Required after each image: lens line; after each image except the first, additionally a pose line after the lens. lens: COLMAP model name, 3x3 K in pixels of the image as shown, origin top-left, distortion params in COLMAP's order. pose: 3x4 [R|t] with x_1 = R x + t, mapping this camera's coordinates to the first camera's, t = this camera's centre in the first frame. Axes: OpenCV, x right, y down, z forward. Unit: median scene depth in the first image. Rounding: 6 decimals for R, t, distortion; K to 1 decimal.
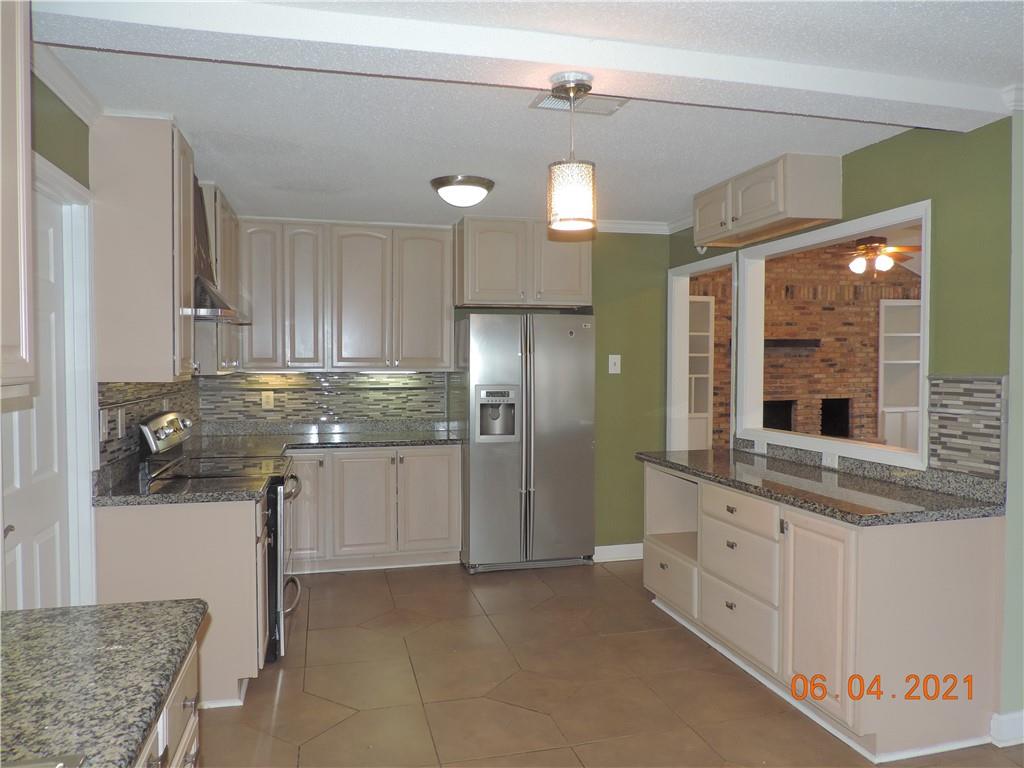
lens RADIAL K [[724.7, 0, 512.7], [0, 724.7, 383.1], [0, 0, 1]] dist [-0.023328, -0.000855]
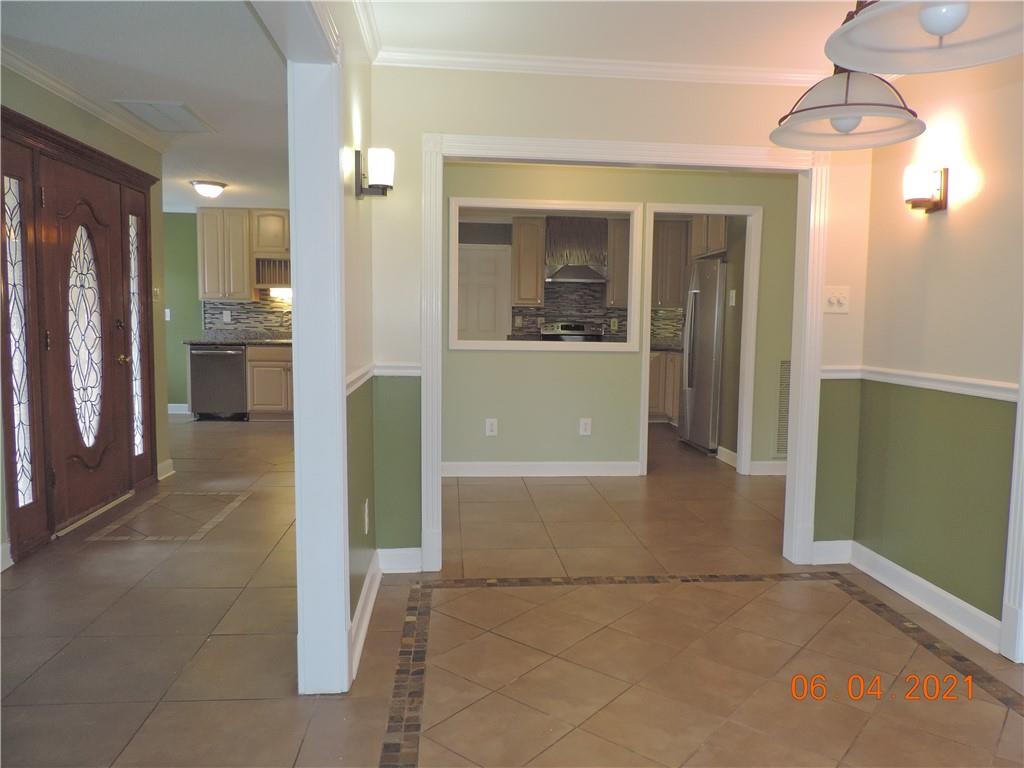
lens RADIAL K [[724.7, 0, 515.8], [0, 724.7, 388.1], [0, 0, 1]] dist [-0.023328, -0.000855]
pose [[-0.152138, 0.092012, -0.984067, 0.749401], [-0.044727, 0.993996, 0.099856, 0.010304], [0.987347, 0.059207, -0.147109, 0.448291]]
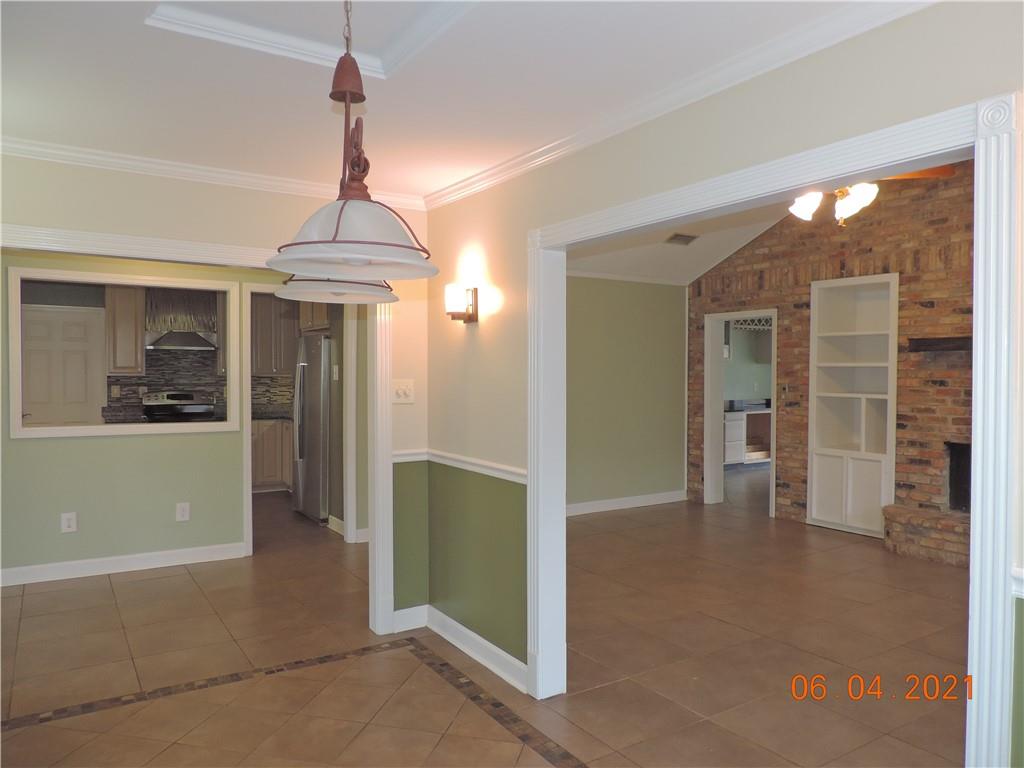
lens RADIAL K [[724.7, 0, 513.5], [0, 724.7, 389.2], [0, 0, 1]] dist [-0.023328, -0.000855]
pose [[0.321332, 0.027546, -0.946566, 0.771757], [-0.036156, 0.999205, 0.016804, -0.015696], [0.946276, 0.028824, 0.322073, 0.479191]]
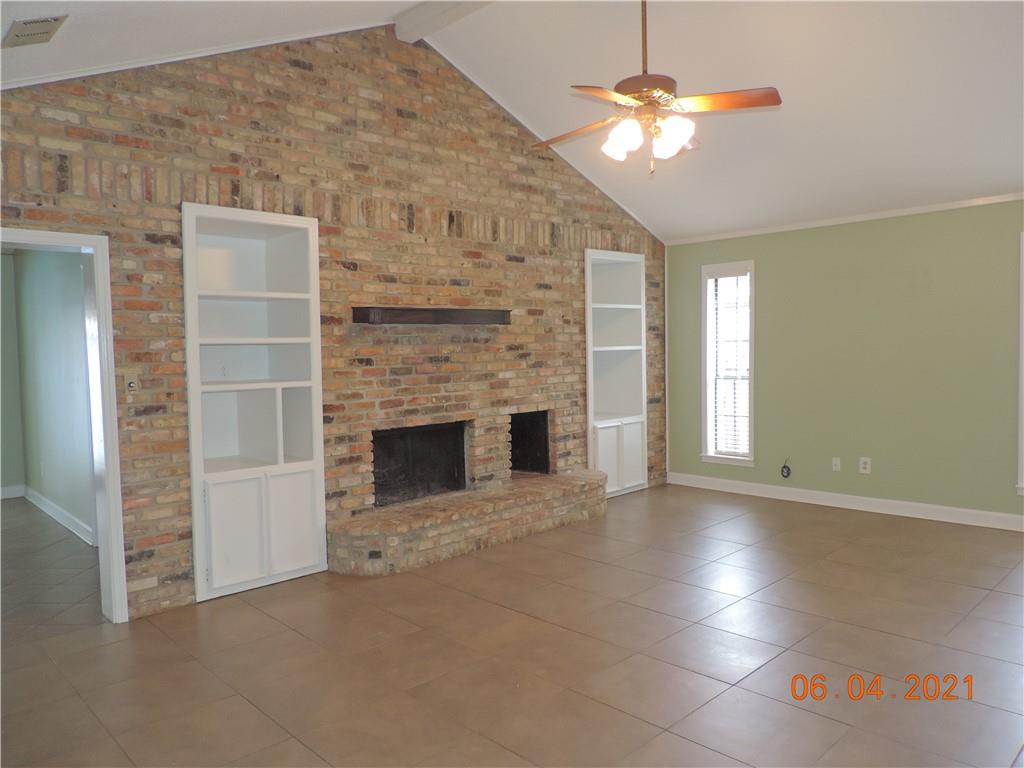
lens RADIAL K [[724.7, 0, 516.1], [0, 724.7, 387.7], [0, 0, 1]] dist [-0.023328, -0.000855]
pose [[0.863599, -0.043417, 0.502306, 0.146643], [0.036821, 0.999056, 0.023050, -0.013311], [-0.502832, -0.001410, 0.864383, 0.516986]]
